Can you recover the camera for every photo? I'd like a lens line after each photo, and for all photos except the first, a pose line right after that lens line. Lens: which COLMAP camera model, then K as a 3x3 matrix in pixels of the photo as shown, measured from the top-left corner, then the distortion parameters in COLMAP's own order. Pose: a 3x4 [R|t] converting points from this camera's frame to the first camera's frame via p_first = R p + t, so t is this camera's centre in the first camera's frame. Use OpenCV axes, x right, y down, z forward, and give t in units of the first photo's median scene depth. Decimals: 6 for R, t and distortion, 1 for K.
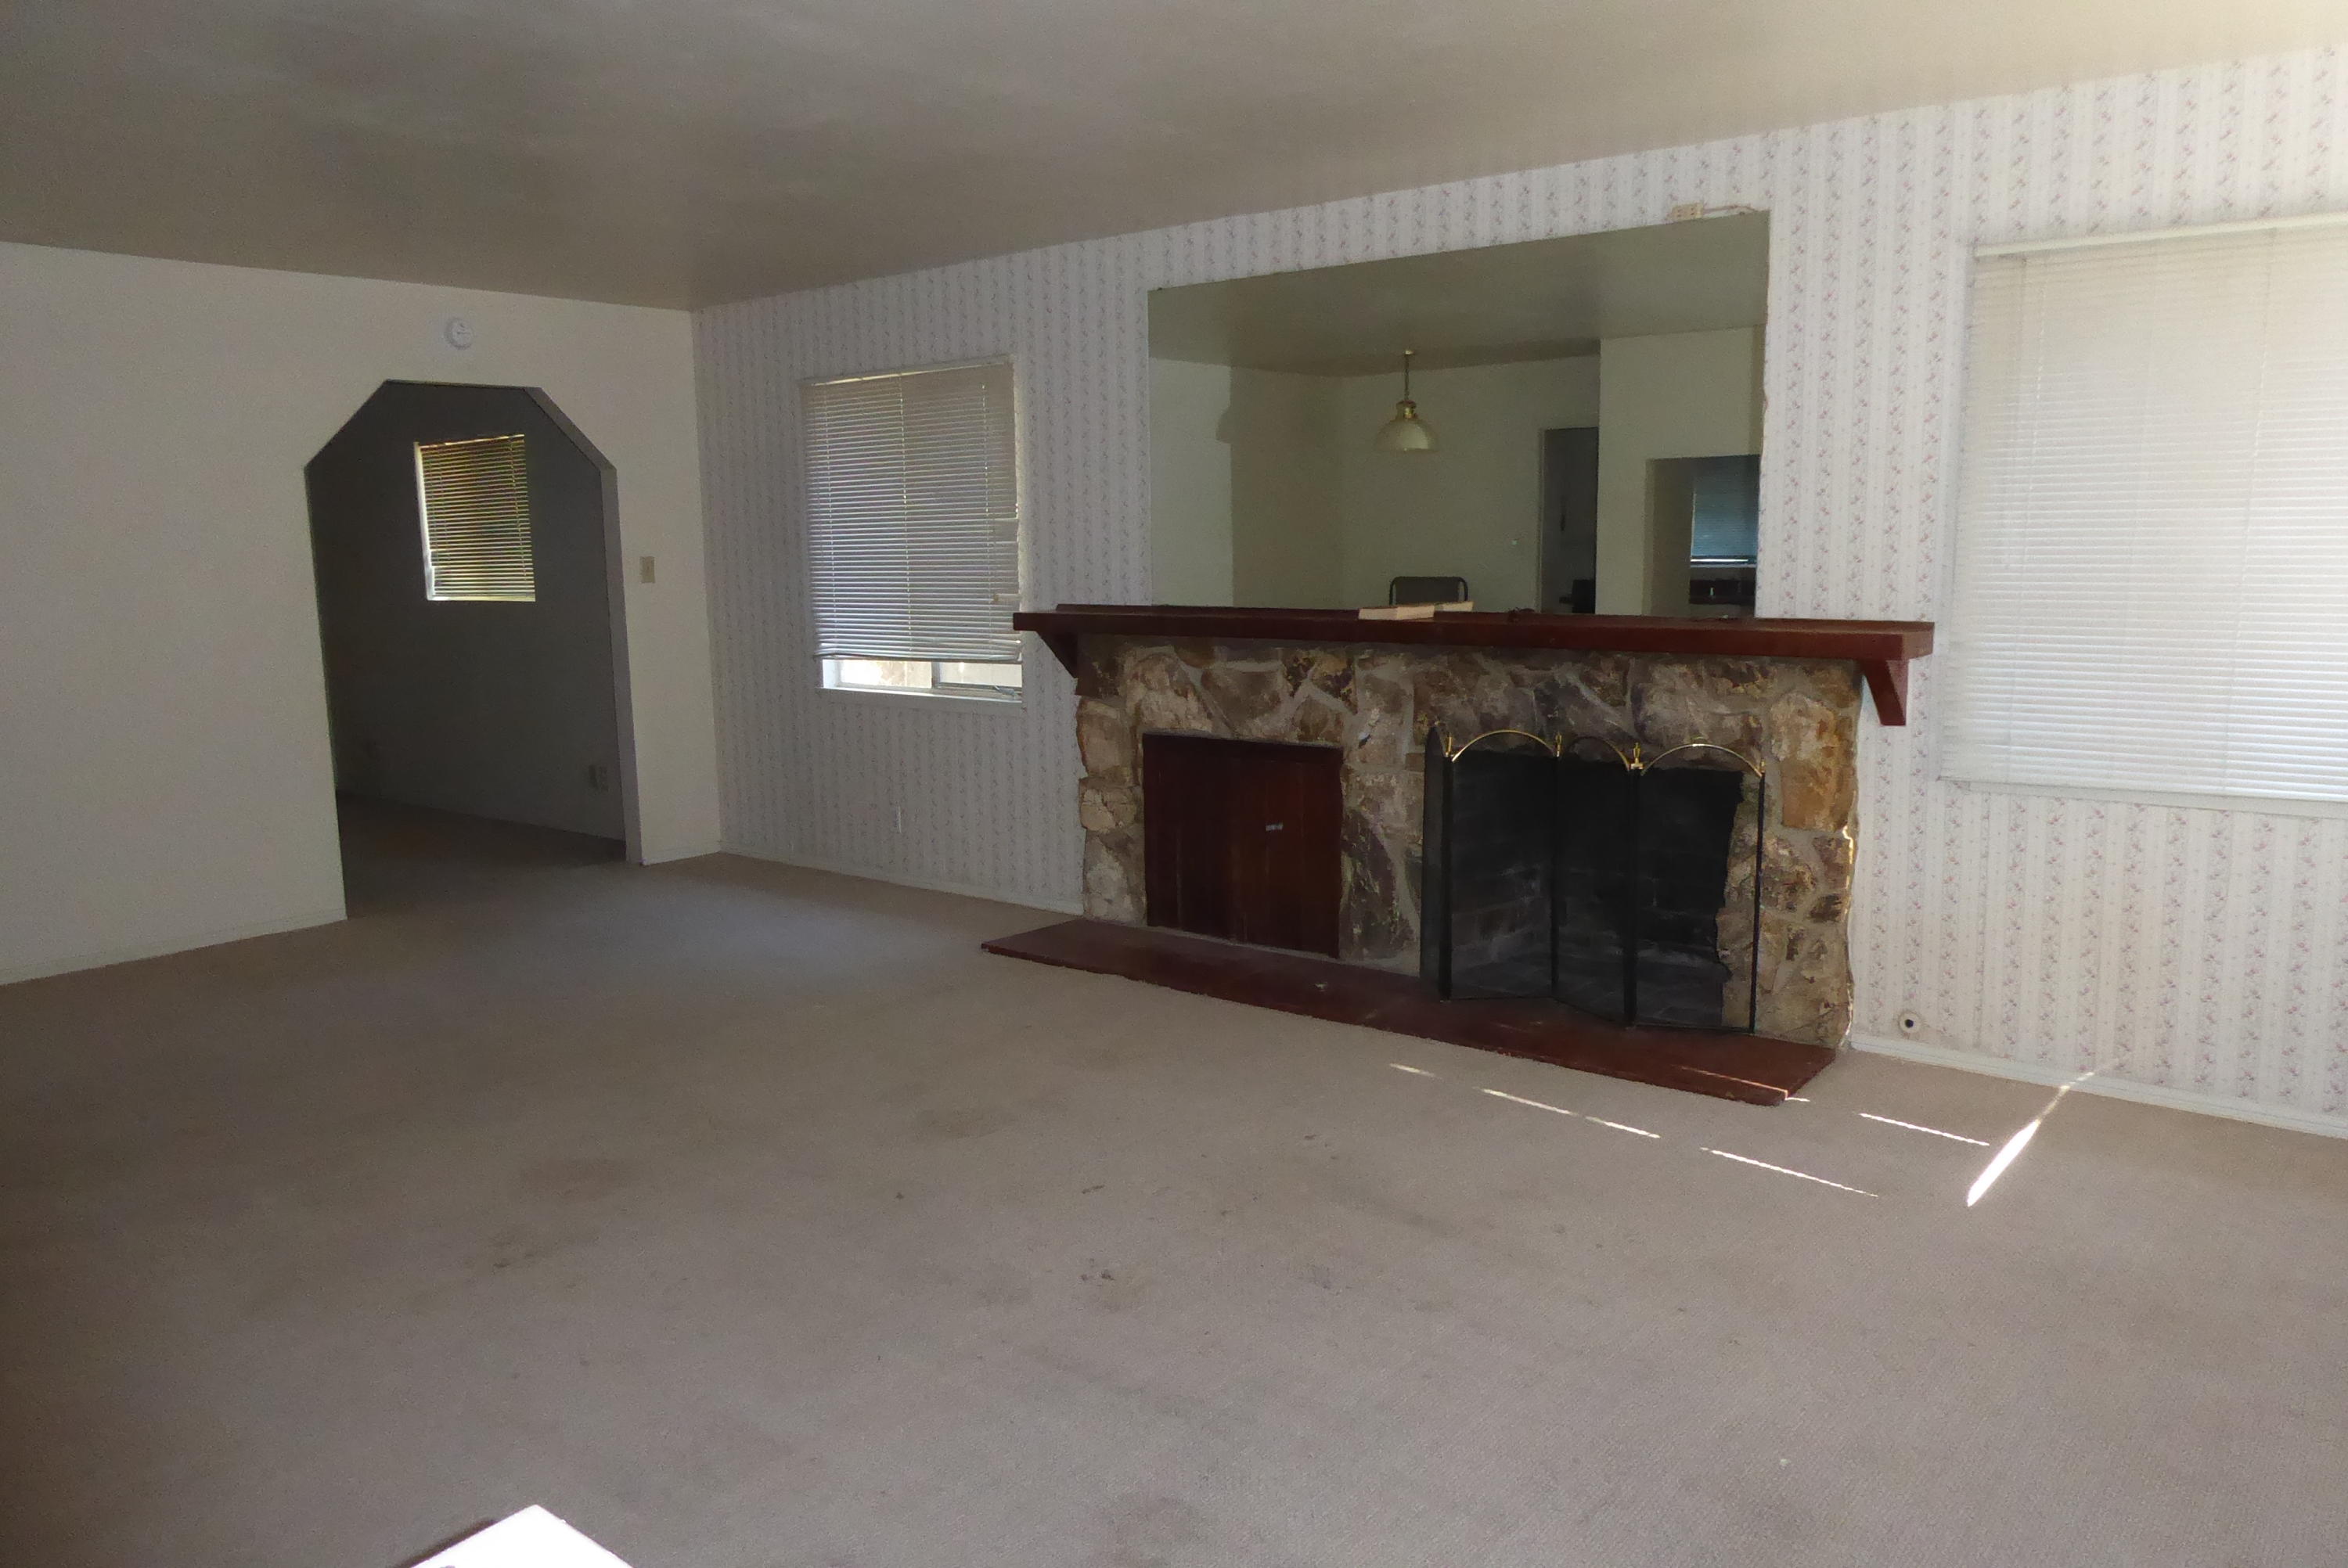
lens RADIAL K [[1695.7, 0, 1174.0], [0, 1695.7, 784.0], [0, 0, 1]] dist [-0.028815, 0.000856]
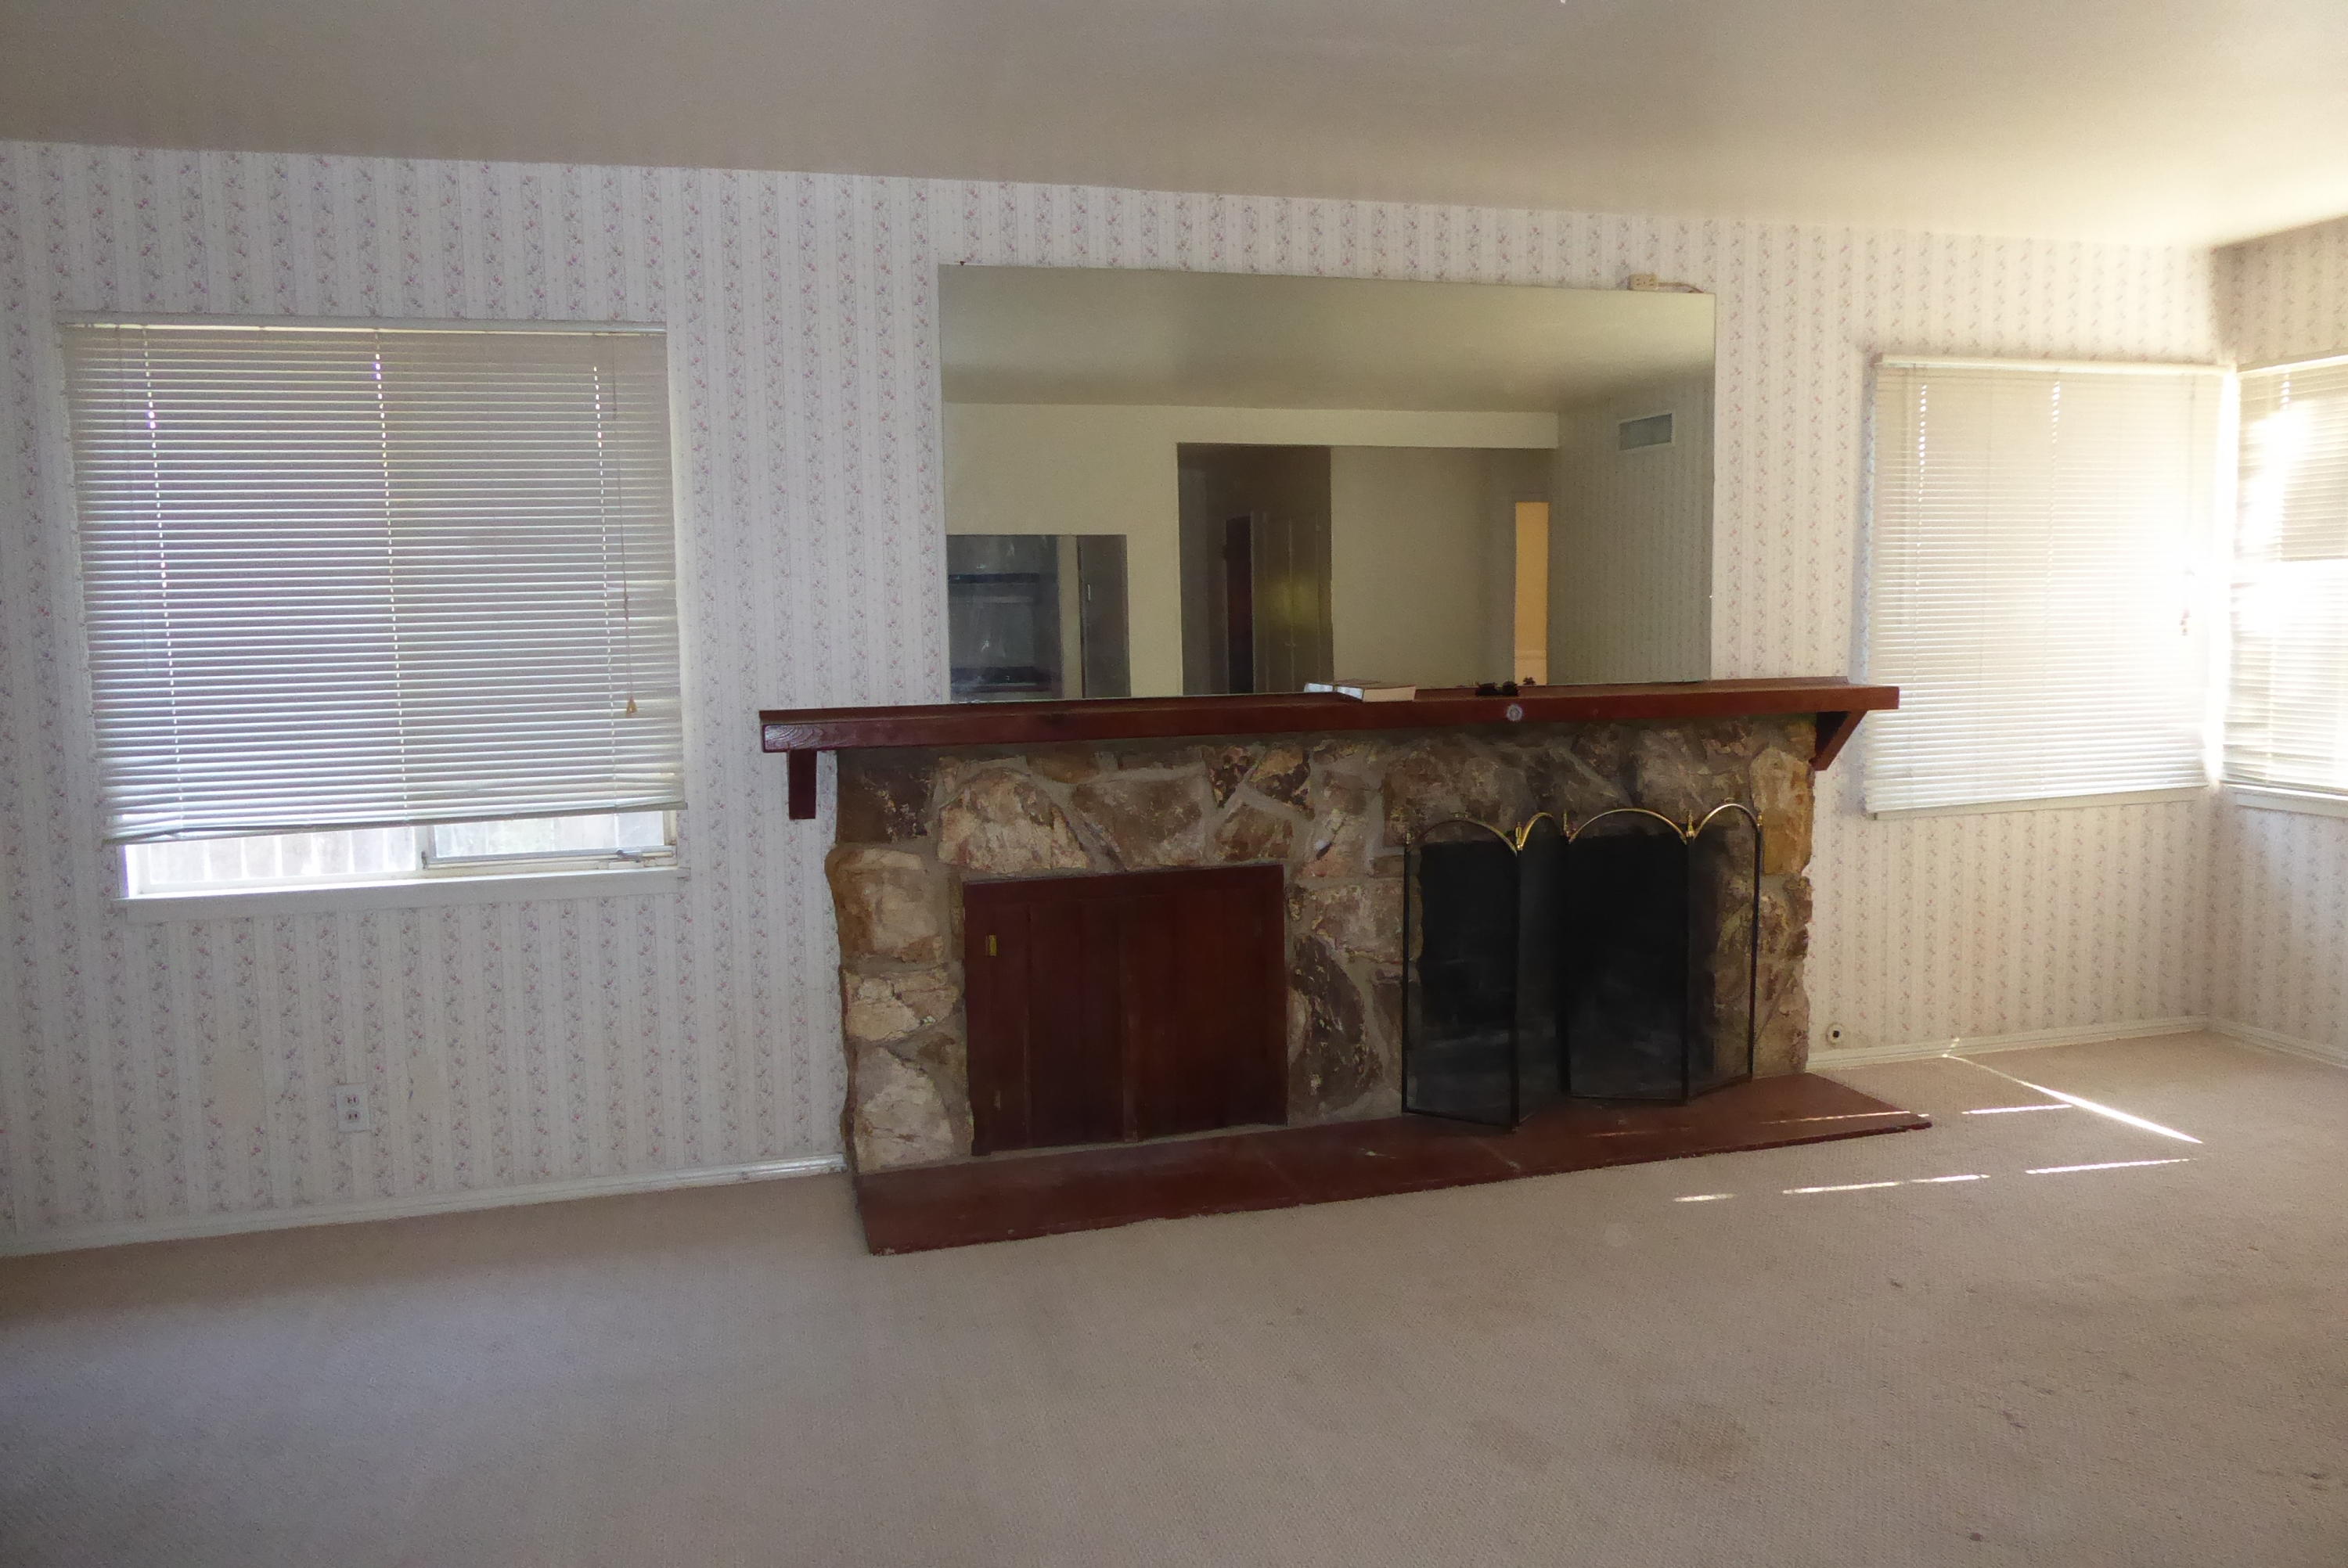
lens RADIAL K [[1695.7, 0, 1174.0], [0, 1695.7, 784.0], [0, 0, 1]] dist [-0.028815, 0.000856]
pose [[0.573381, -0.075327, 0.815819, -0.602415], [0.129552, 0.991573, 0.000503, -0.067533], [-0.808981, 0.105403, 0.578308, 0.579651]]
